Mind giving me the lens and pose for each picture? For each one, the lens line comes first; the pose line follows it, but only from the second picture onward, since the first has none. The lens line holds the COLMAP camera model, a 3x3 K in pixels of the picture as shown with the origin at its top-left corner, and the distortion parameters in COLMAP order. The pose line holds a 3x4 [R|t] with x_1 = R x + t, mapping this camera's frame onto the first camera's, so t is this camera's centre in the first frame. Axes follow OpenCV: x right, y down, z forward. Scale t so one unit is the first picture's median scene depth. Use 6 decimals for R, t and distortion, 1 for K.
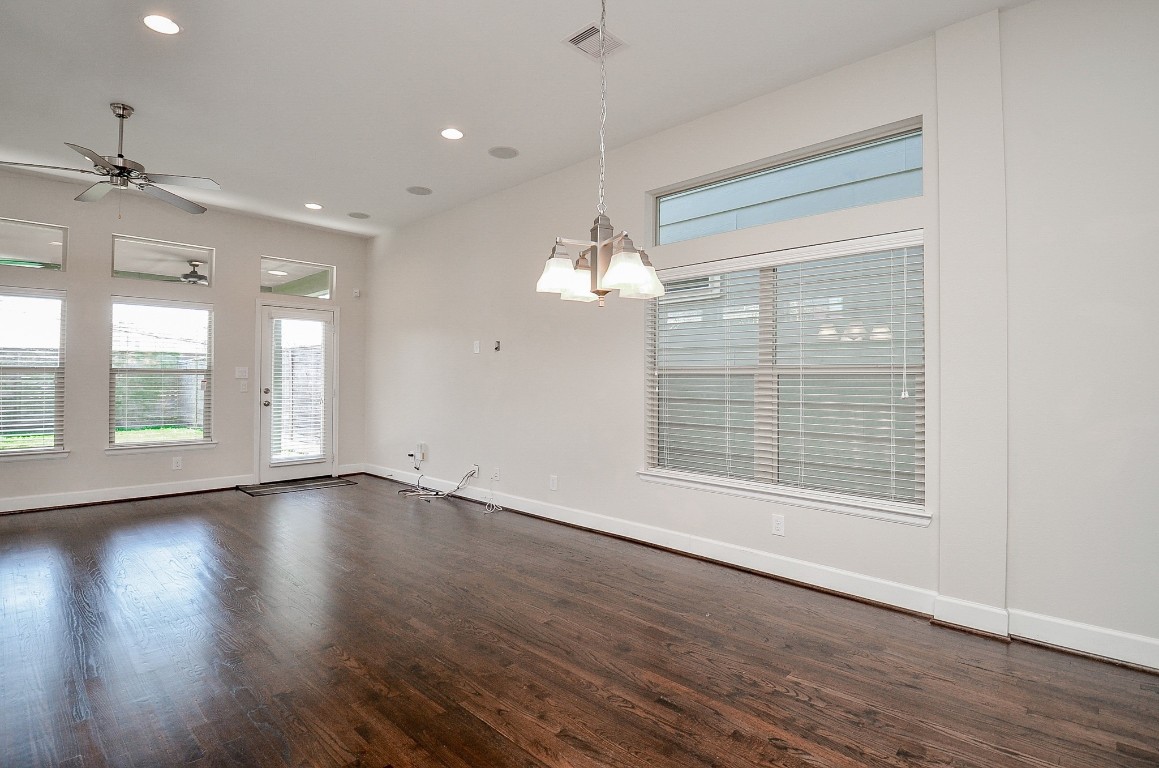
lens RADIAL K [[565.9, 0, 577.1], [0, 565.9, 377.3], [0, 0, 1]] dist [0.040128, -0.045254]
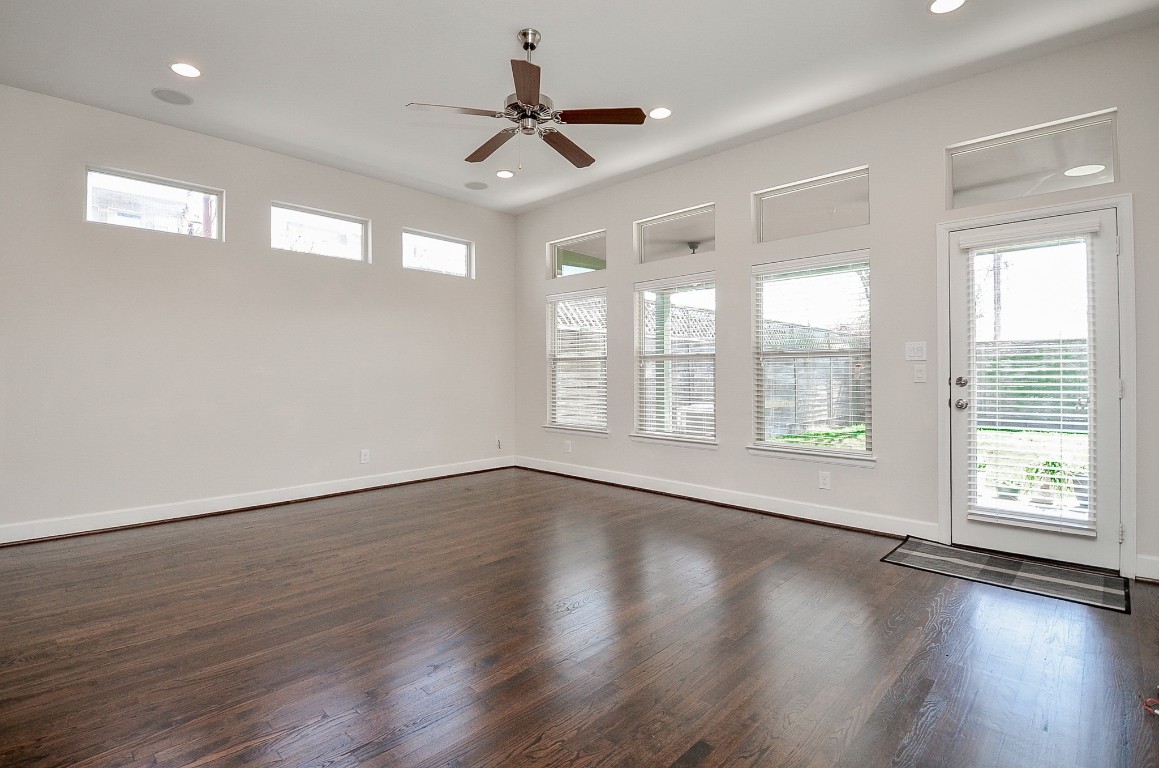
lens RADIAL K [[536.3, 0, 579.6], [0, 536.3, 376.9], [0, 0, 1]] dist [-0.024224, -0.000165]
pose [[-0.013919, -0.003011, -0.999899, -0.024533], [0.000448, 0.999995, -0.003017, 0.030609], [0.999903, -0.000490, -0.013917, 0.943070]]
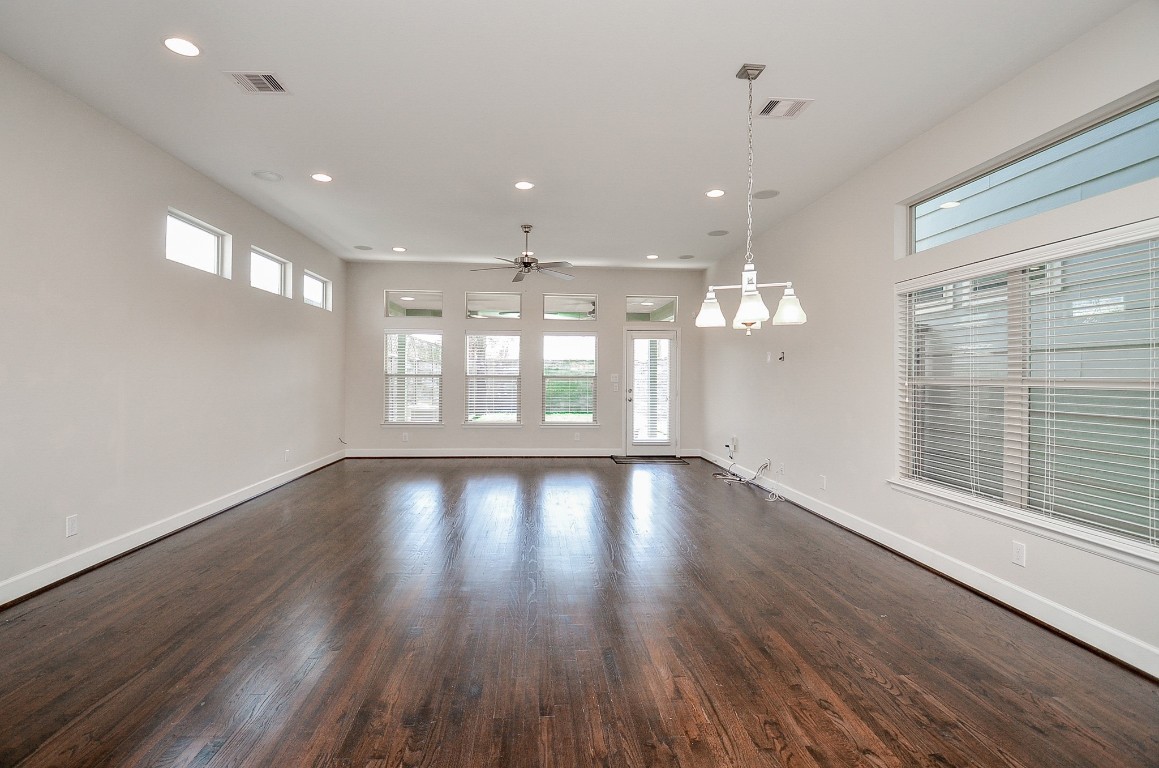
lens RADIAL K [[512.7, 0, 572.3], [0, 512.7, 373.7], [0, 0, 1]] dist [0.005849, -0.012904]
pose [[0.749624, -0.001896, -0.661861, 0.278232], [-0.001202, 0.999990, -0.004225, -0.018622], [0.661862, 0.003963, 0.749615, -0.064649]]
